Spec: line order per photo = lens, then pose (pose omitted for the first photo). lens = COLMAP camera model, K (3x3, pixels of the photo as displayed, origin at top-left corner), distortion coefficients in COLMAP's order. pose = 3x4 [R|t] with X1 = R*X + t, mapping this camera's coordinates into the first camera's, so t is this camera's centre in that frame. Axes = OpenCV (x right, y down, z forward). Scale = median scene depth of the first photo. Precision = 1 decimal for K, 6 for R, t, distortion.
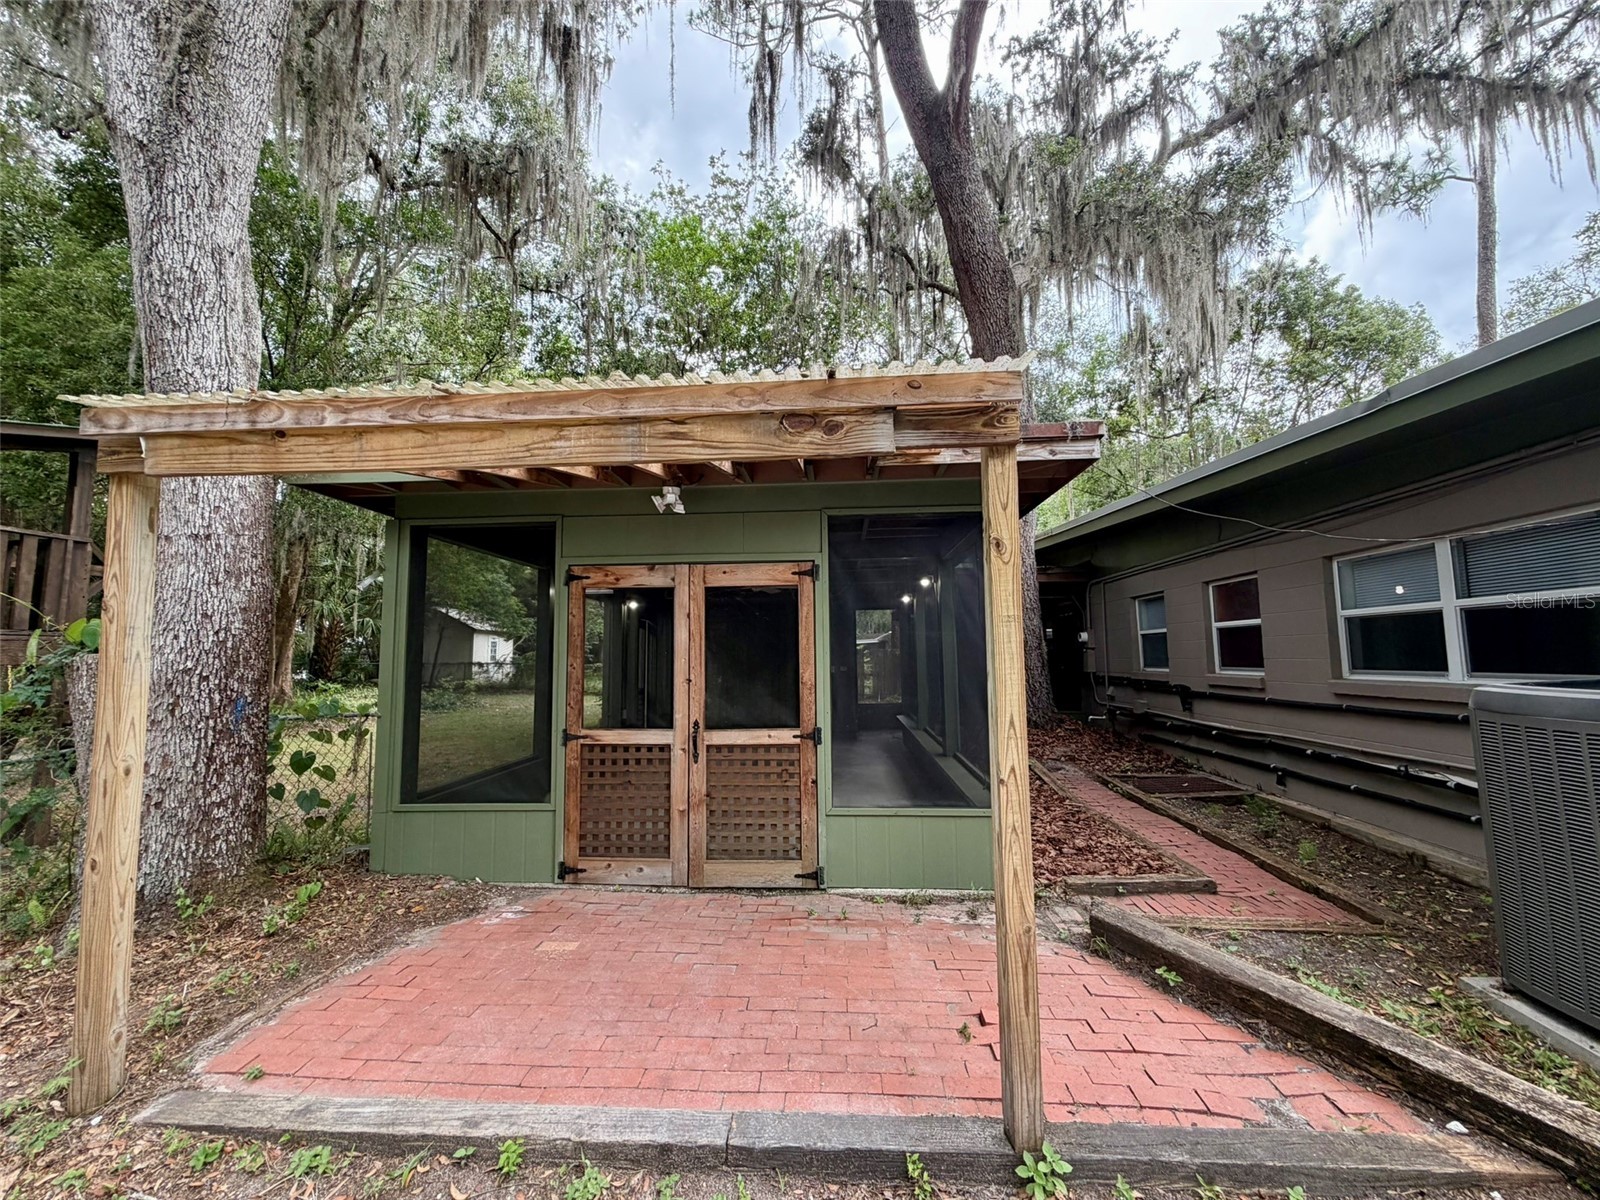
lens RADIAL K [[638.3, 0, 796.0], [0, 638.3, 599.4], [0, 0, 1]] dist [-0.000020, -0.000127]
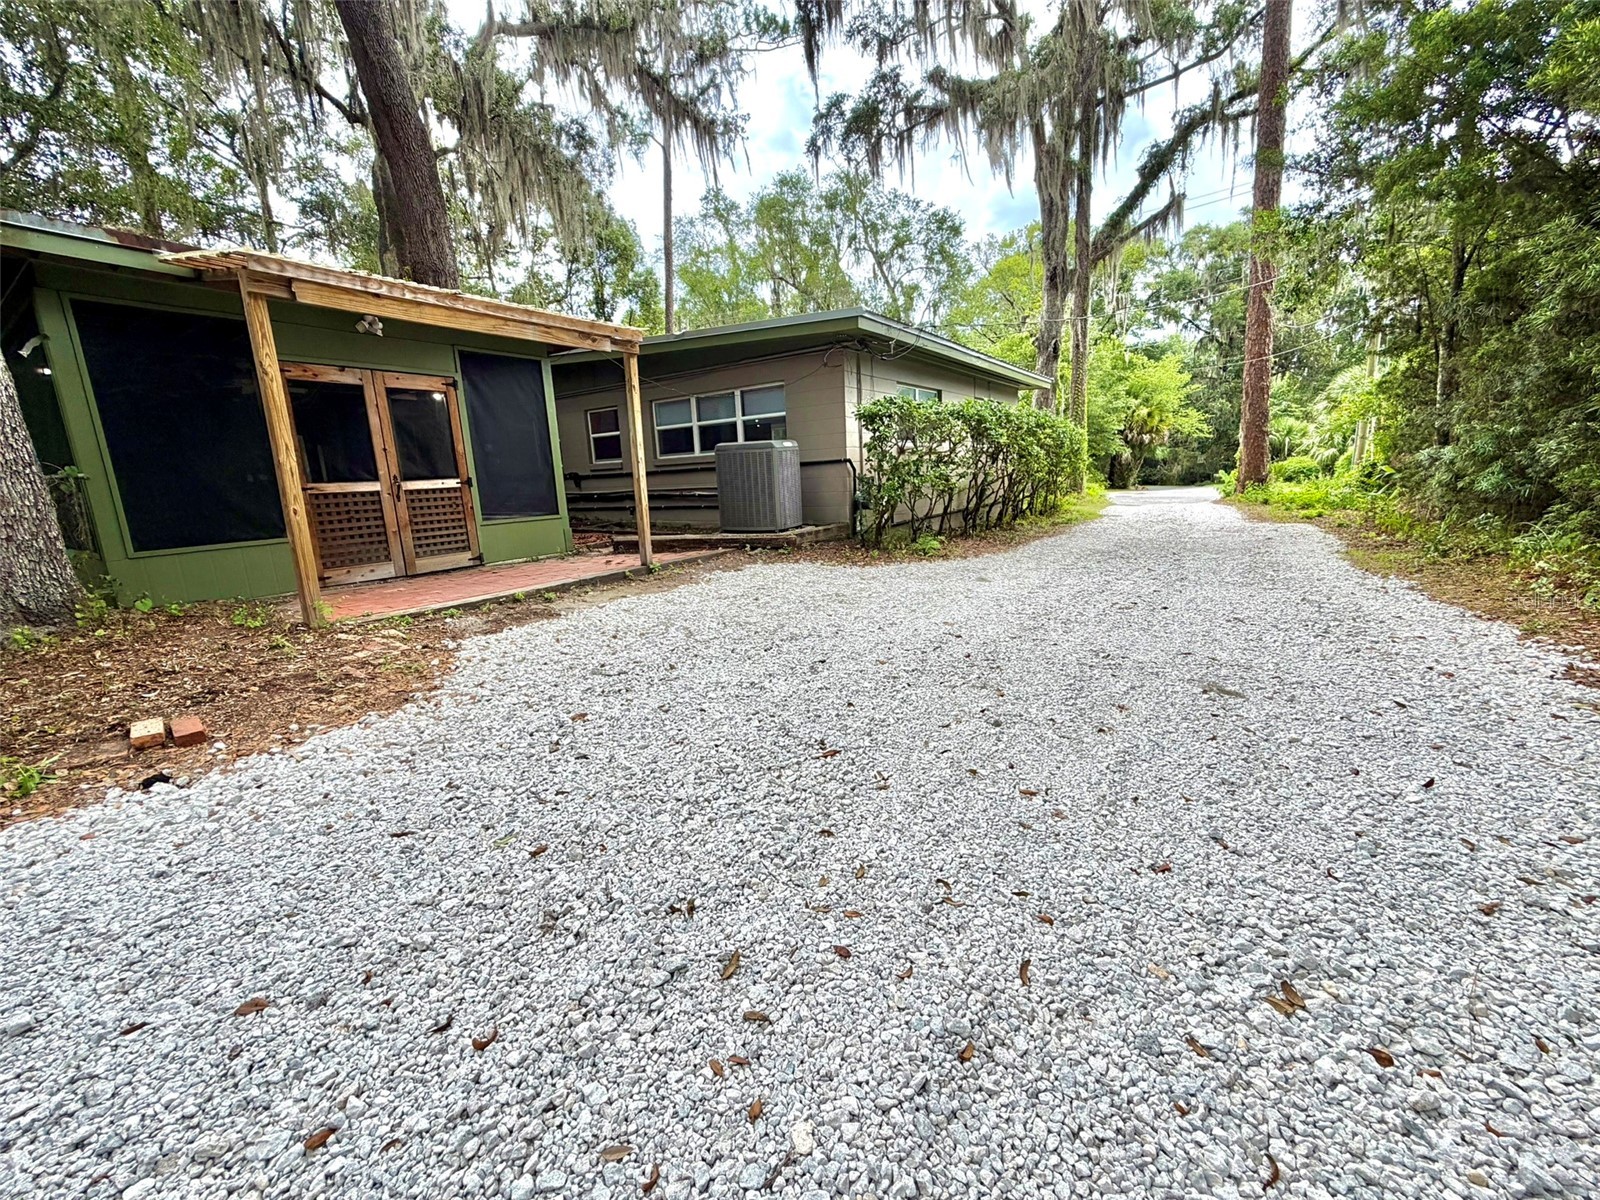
lens RADIAL K [[638.3, 0, 796.0], [0, 638.3, 599.4], [0, 0, 1]] dist [-0.000020, -0.000127]
pose [[0.504145, -0.180358, 0.844576, -1.050284], [-0.037729, 0.972416, 0.230180, 0.087320], [-0.862794, -0.147909, 0.483434, -0.677078]]
